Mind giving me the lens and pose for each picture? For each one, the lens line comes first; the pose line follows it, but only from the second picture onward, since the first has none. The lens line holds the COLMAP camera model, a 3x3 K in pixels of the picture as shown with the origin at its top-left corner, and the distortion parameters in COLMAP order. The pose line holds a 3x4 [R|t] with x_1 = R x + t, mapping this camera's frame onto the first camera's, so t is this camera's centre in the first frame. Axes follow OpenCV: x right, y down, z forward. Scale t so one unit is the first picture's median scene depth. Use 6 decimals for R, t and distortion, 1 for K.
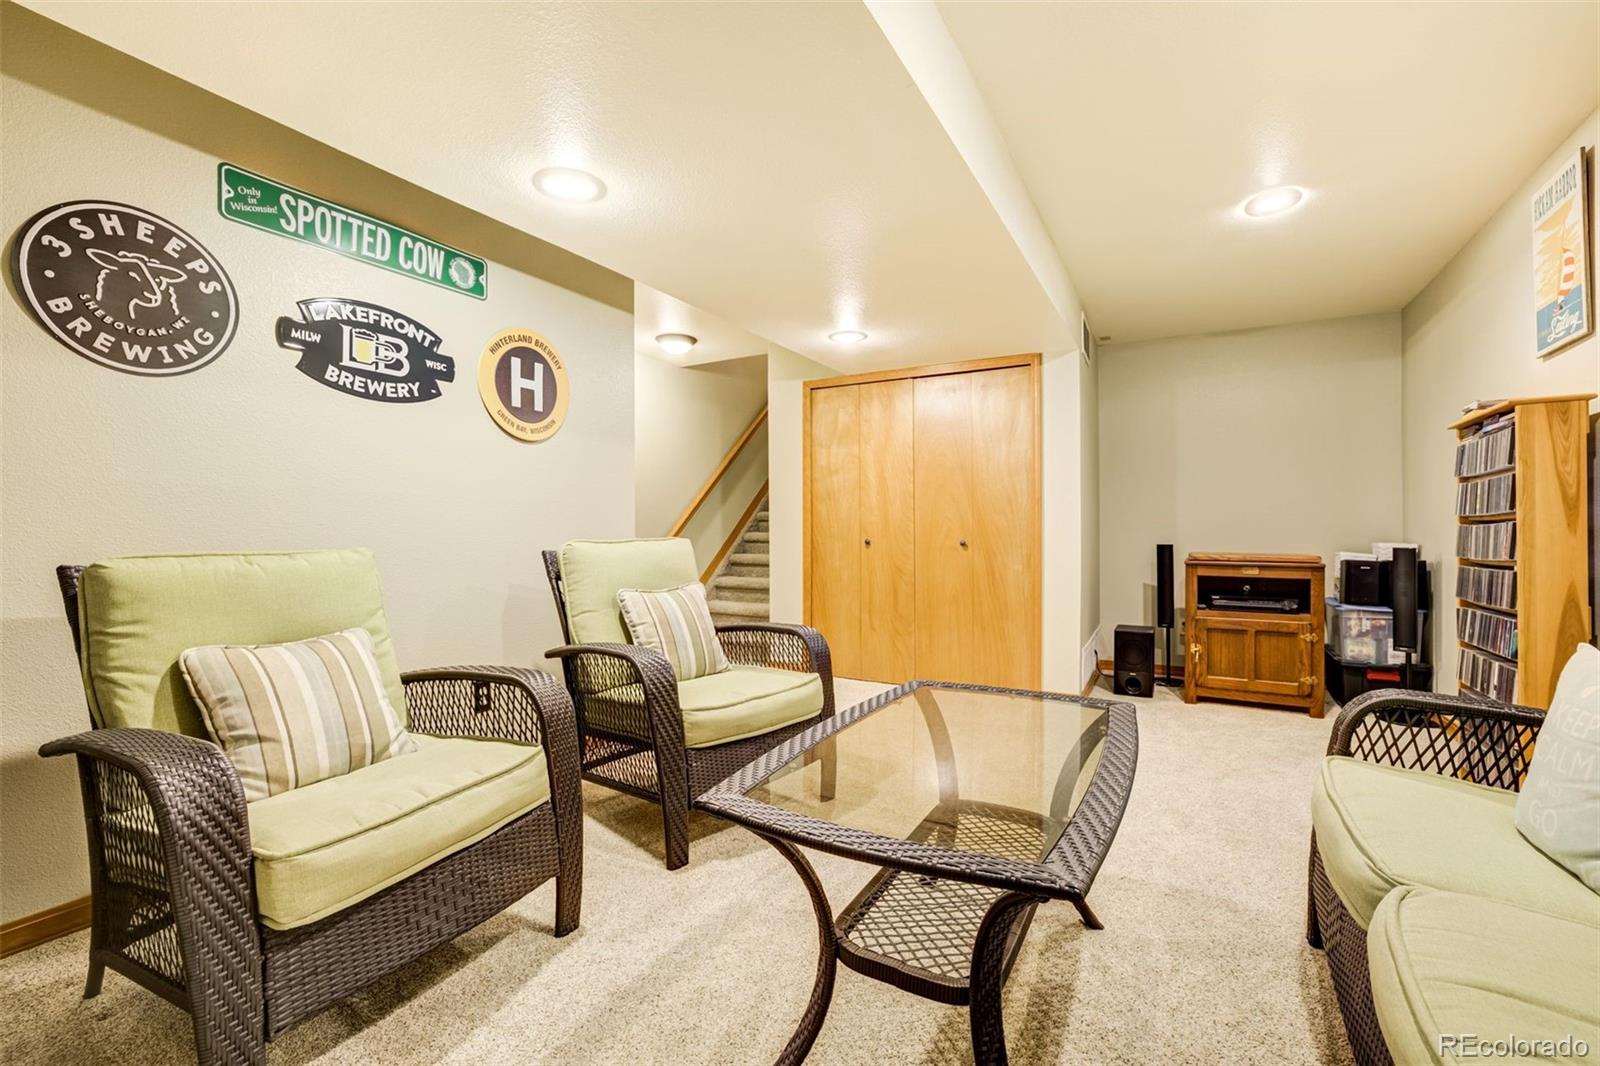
lens RADIAL K [[682.7, 0, 793.7], [0, 682.7, 529.9], [0, 0, 1]] dist [-0.032279, 0.013910]
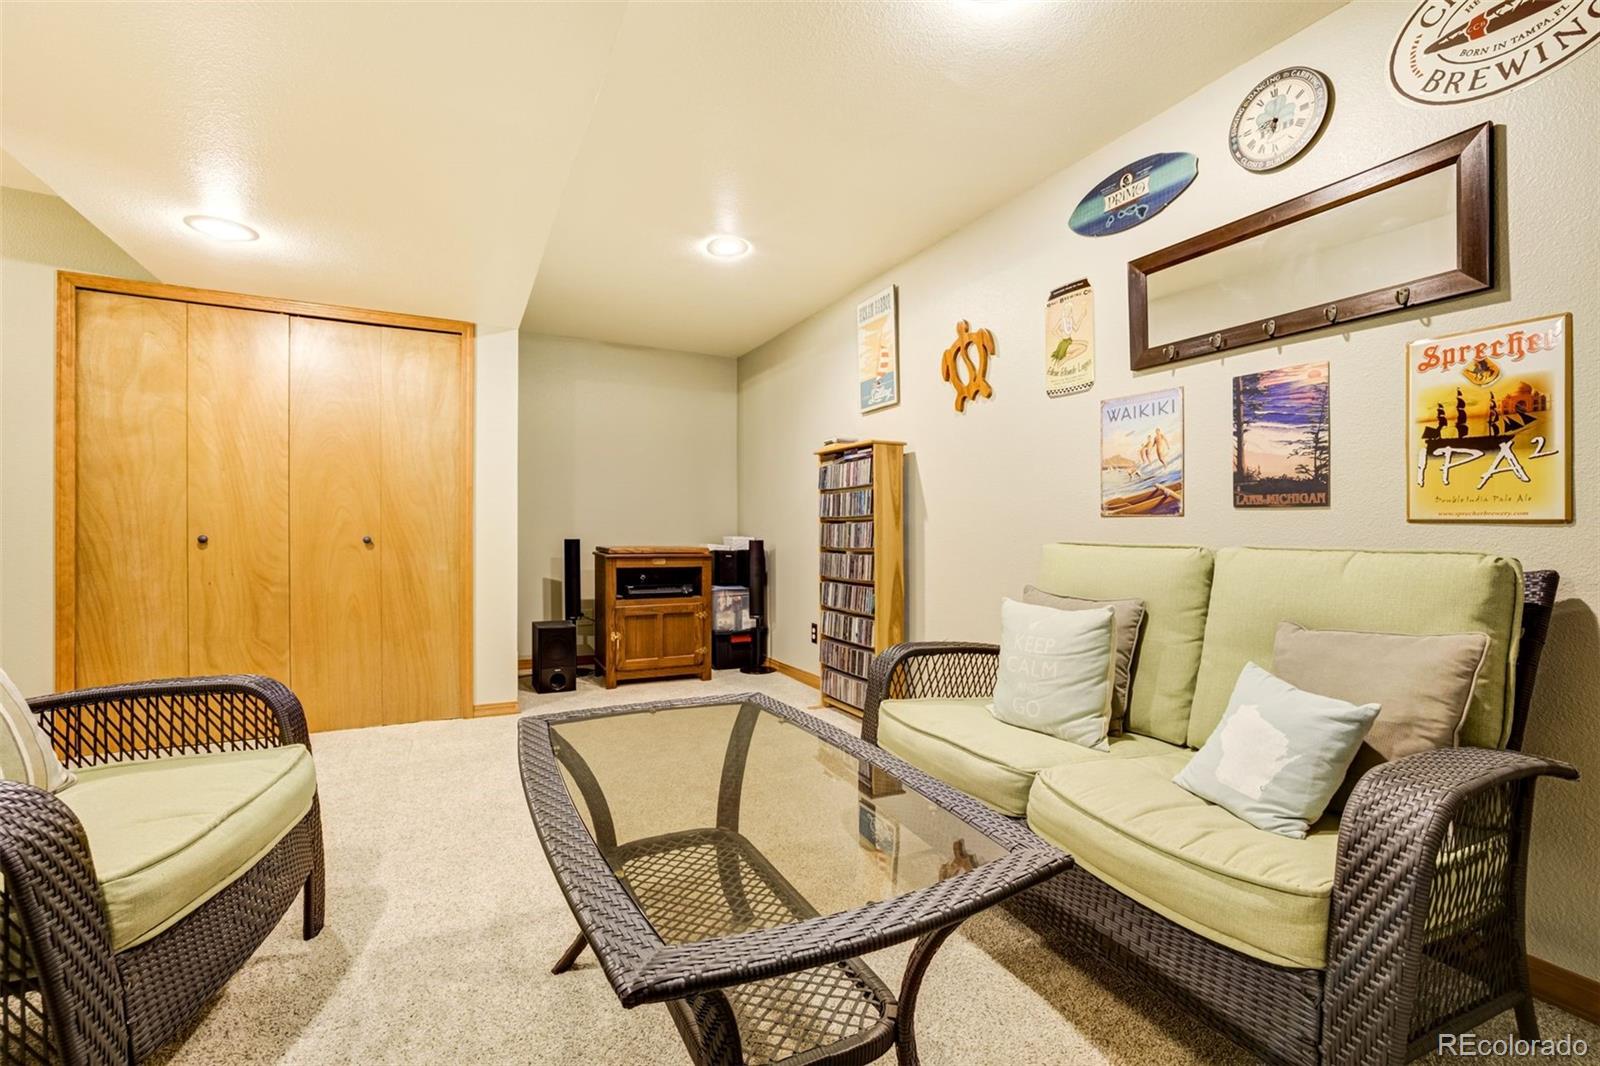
lens RADIAL K [[689.1, 0, 801.0], [0, 689.1, 528.3], [0, 0, 1]] dist [-0.031141, 0.007729]
pose [[0.539118, 0.004131, 0.842220, -0.165663], [-0.008575, 0.999963, 0.000584, 0.001659], [-0.842187, -0.007537, 0.539133, 0.172442]]
